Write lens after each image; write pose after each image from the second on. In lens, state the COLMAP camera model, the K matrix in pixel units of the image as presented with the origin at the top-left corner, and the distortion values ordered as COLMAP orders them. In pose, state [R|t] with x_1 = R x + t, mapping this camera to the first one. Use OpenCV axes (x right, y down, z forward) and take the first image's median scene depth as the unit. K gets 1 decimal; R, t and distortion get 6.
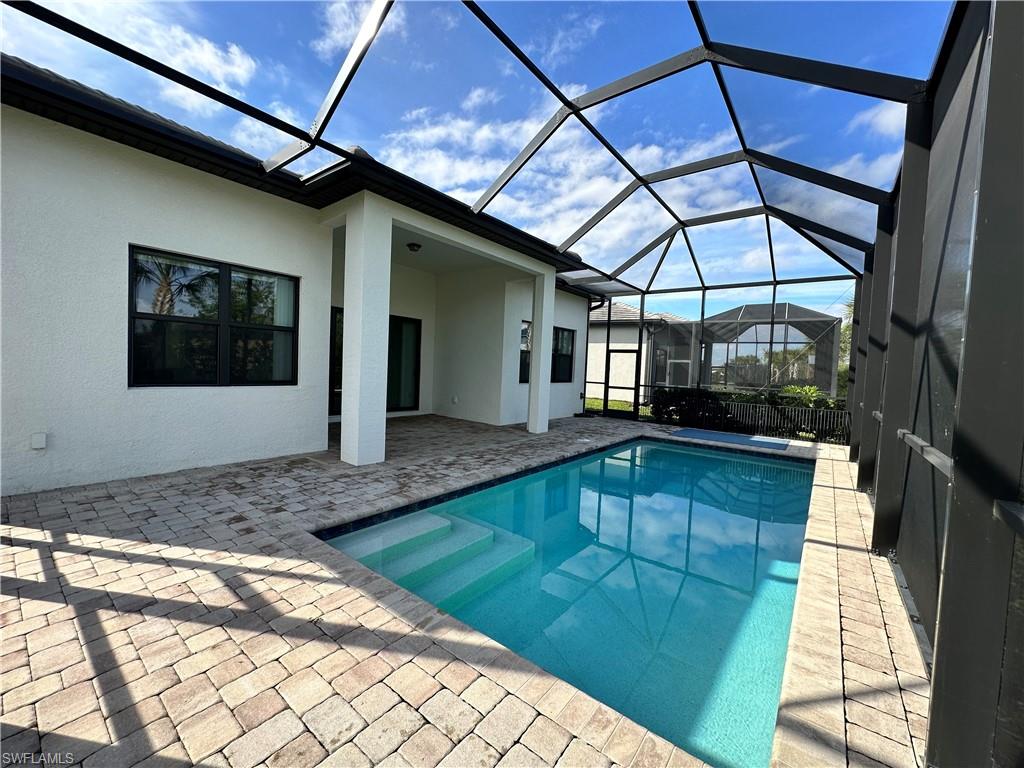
lens RADIAL K [[413.9, 0, 512.0], [0, 413.9, 384.0], [0, 0, 1]] dist [0.000800, -0.000151]
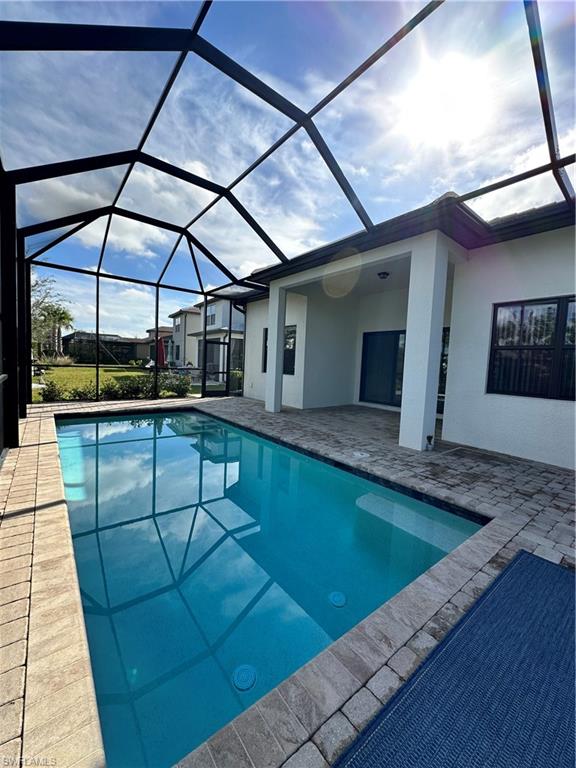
lens RADIAL K [[310.4, 0, 290.7], [0, 310.4, 384.6], [0, 0, 1]] dist [0.000800, -0.000151]
pose [[-0.226877, 0.018269, -0.973752, 0.762119], [-0.096437, 0.994489, 0.041127, -0.008151], [0.969137, 0.103236, -0.223865, 0.970346]]
